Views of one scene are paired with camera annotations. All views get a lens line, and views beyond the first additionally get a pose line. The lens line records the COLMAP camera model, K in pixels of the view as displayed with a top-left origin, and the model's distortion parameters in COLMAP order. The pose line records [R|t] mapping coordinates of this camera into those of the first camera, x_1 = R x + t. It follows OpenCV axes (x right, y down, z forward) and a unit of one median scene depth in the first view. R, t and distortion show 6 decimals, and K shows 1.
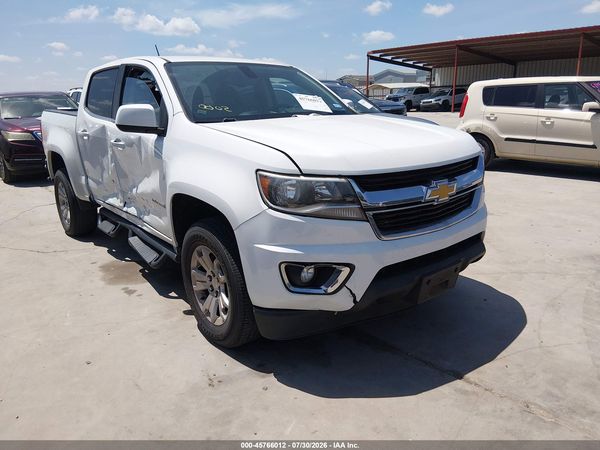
lens RADIAL K [[444.1, 0, 300.0], [0, 444.1, 225.0], [0, 0, 1]] dist [0.096609, -0.161202]
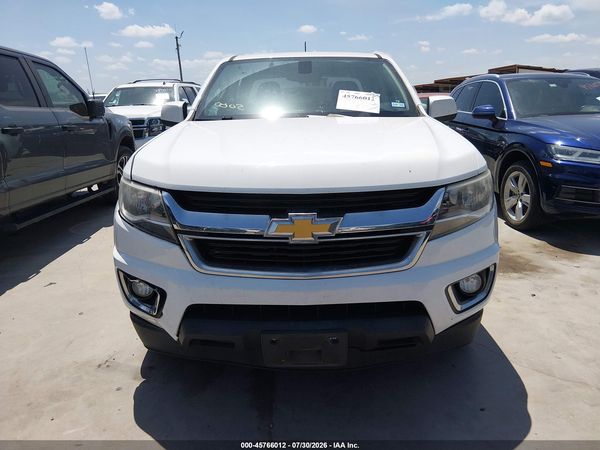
lens RADIAL K [[453.0, 0, 299.7], [0, 453.0, 222.1], [0, 0, 1]] dist [0.101435, -0.157820]
pose [[0.775537, 0.178332, -0.605590, 0.792446], [-0.172372, 0.982639, 0.068620, -0.140547], [0.607314, 0.051170, 0.792812, 0.416154]]
